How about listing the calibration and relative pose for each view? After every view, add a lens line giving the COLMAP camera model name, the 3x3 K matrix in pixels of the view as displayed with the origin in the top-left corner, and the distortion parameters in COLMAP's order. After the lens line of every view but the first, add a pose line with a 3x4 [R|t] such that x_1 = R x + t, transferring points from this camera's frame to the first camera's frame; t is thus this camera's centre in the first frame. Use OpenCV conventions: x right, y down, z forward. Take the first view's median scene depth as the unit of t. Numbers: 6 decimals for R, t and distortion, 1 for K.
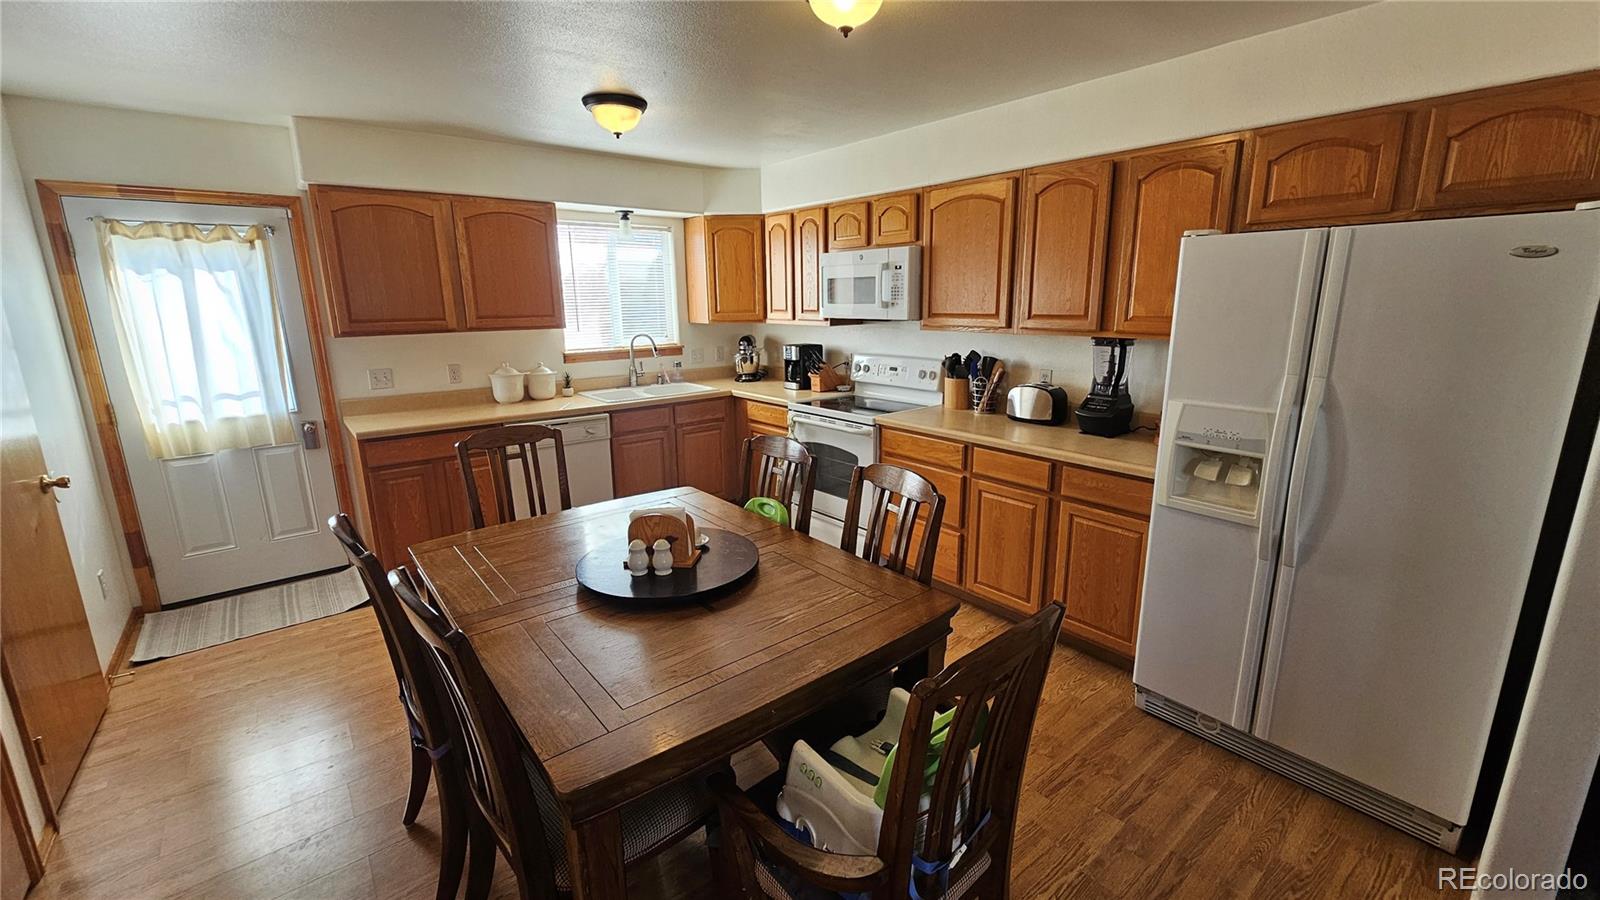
lens RADIAL K [[642.4, 0, 800.0], [0, 642.4, 450.0], [0, 0, 1]] dist [-0.001445, 0.000011]
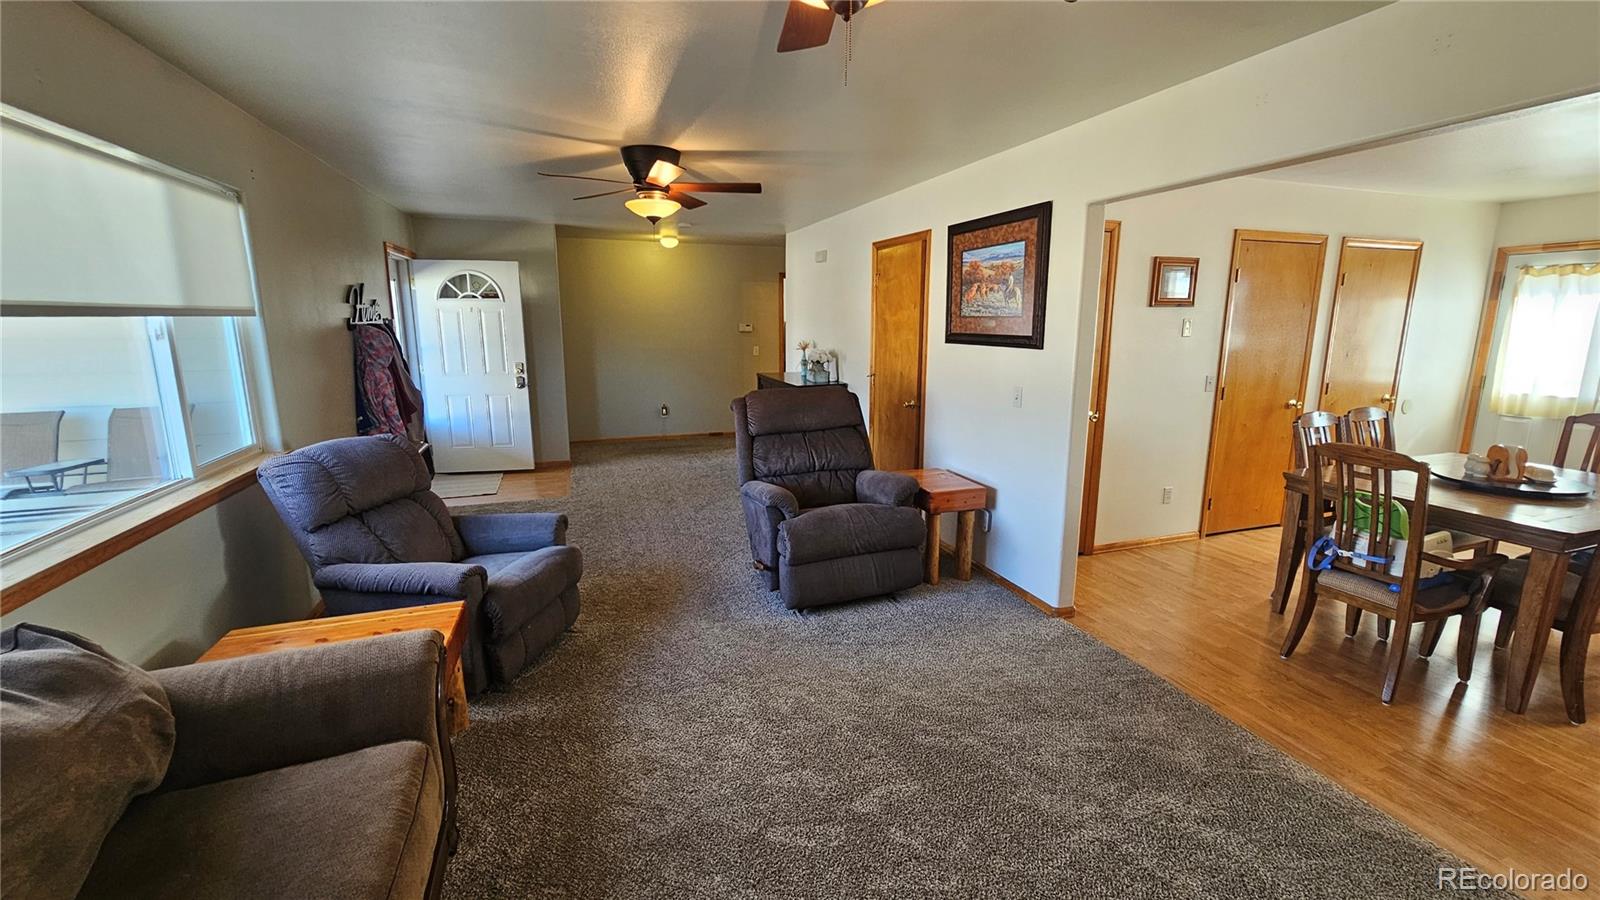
lens RADIAL K [[660.1, 0, 805.9], [0, 660.1, 446.6], [0, 0, 1]] dist [-0.000905, 0.000497]
pose [[-0.337349, 0.188341, -0.922347, 1.162990], [-0.219963, 0.936889, 0.271762, 0.024174], [0.915321, 0.294561, -0.274630, -0.100377]]
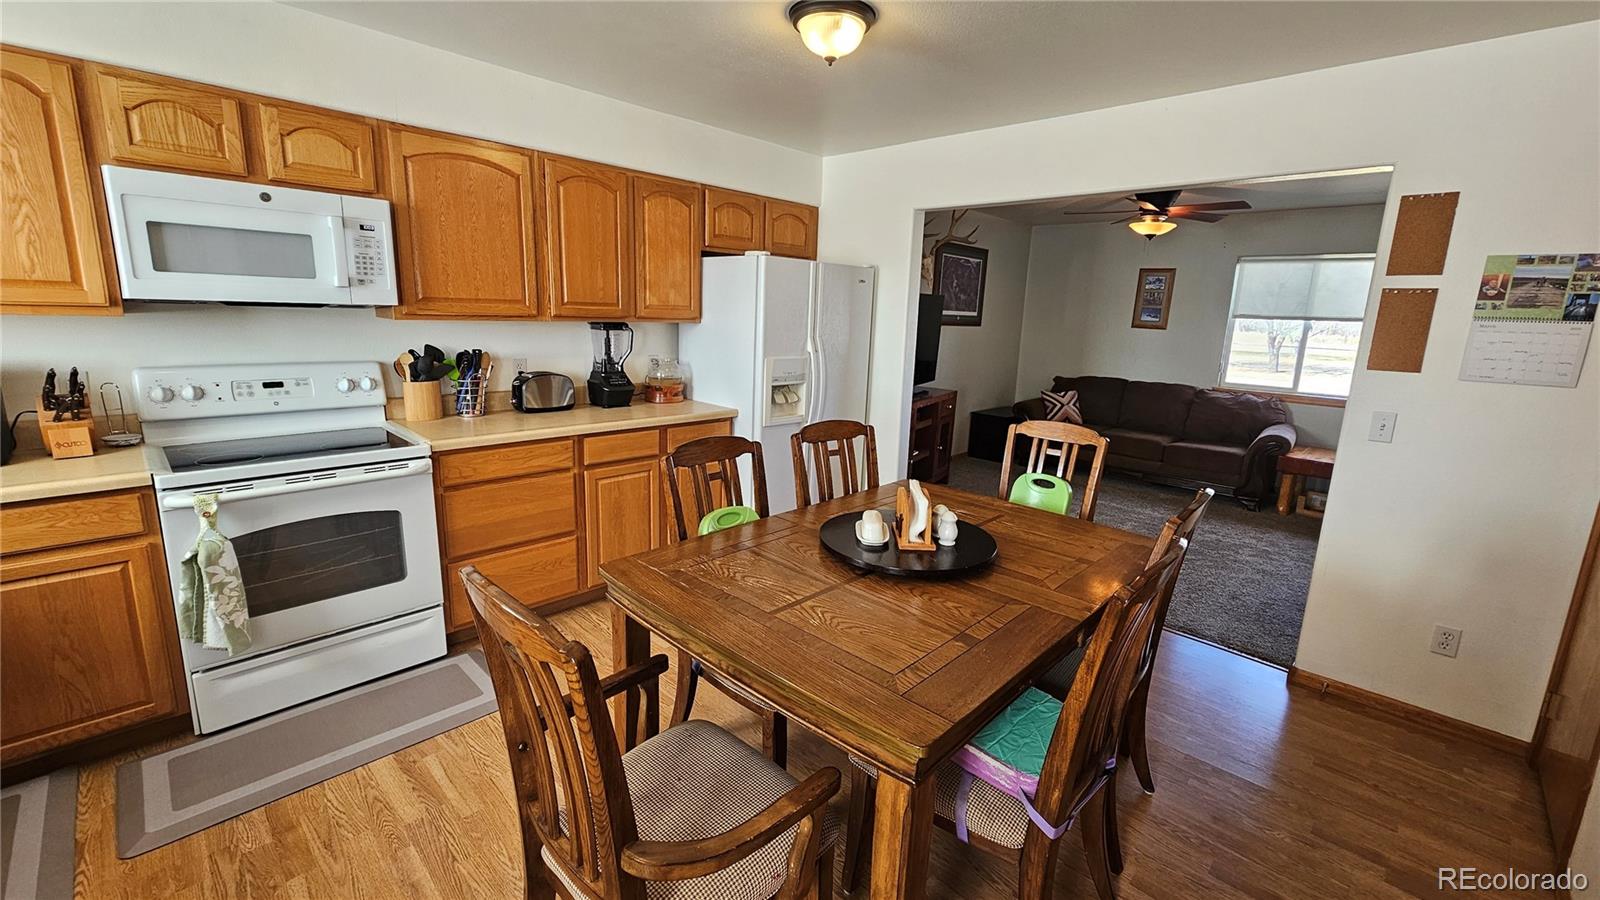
lens RADIAL K [[660.1, 0, 805.9], [0, 660.1, 446.6], [0, 0, 1]] dist [-0.000905, 0.000497]
pose [[-0.122300, -0.197460, 0.972652, -0.734786], [0.198041, 0.955446, 0.218869, -0.144540], [-0.972534, 0.219393, -0.077746, 0.762918]]
